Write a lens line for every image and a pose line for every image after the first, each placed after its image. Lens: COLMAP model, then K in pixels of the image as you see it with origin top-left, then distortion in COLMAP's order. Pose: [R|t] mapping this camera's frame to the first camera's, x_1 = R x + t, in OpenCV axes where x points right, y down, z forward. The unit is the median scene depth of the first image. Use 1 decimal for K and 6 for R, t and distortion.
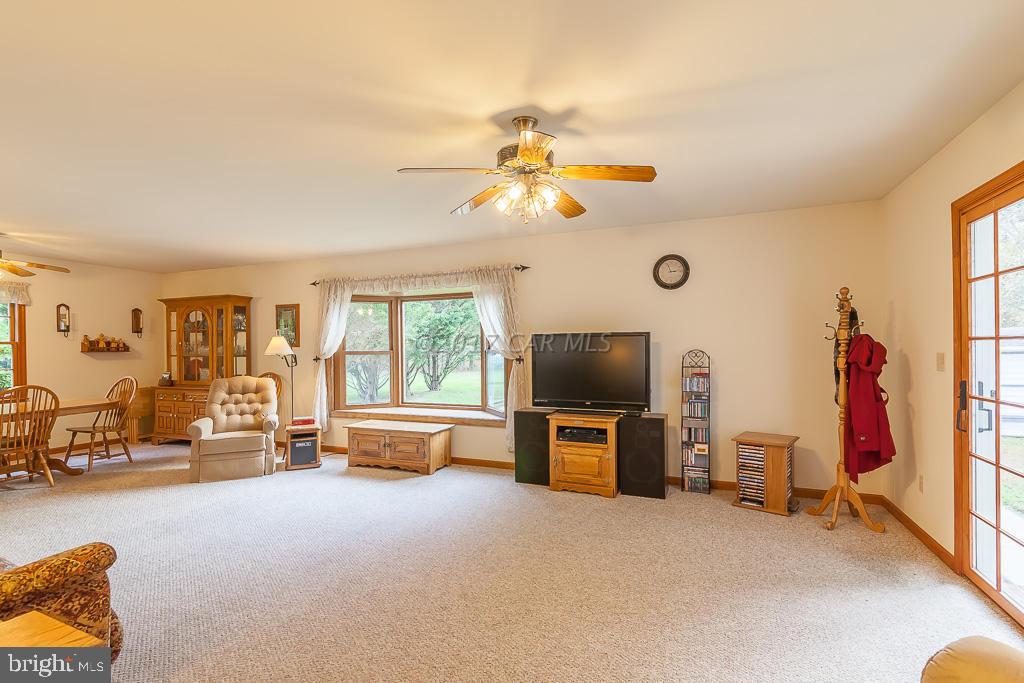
lens RADIAL K [[465.4, 0, 525.6], [0, 465.4, 348.3], [0, 0, 1]] dist [-0.003669, 0.001424]
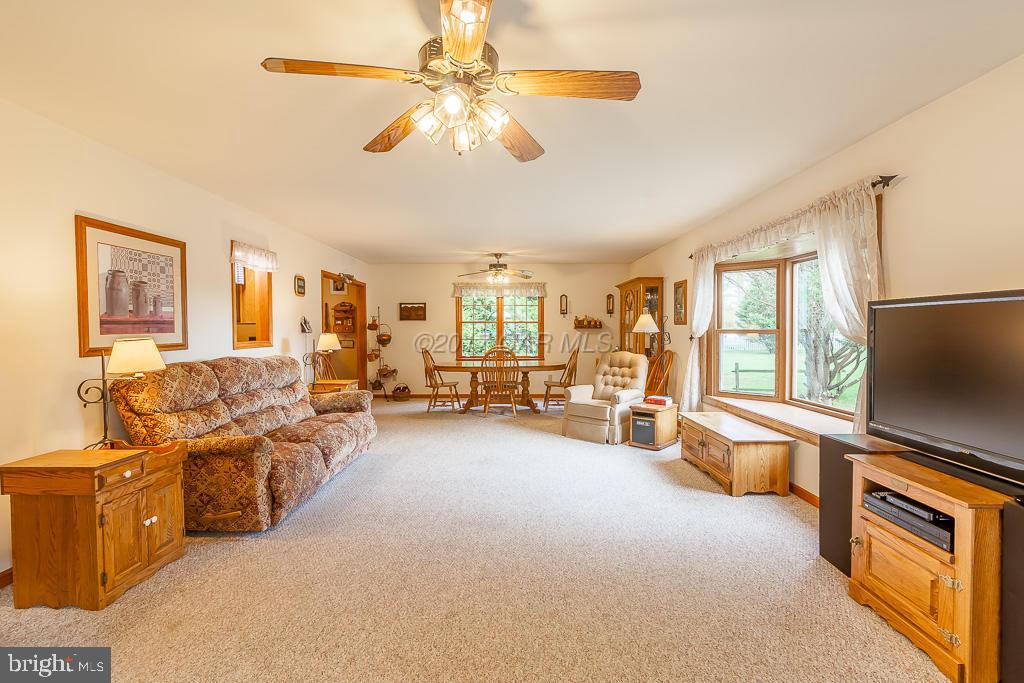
lens RADIAL K [[465.4, 0, 513.9], [0, 465.4, 341.8], [0, 0, 1]] dist [-0.003669, 0.001424]
pose [[0.371718, 0.033572, -0.927739, 0.317665], [0.000793, 0.999334, 0.036481, -0.003230], [0.928346, -0.014297, 0.371443, 0.363042]]
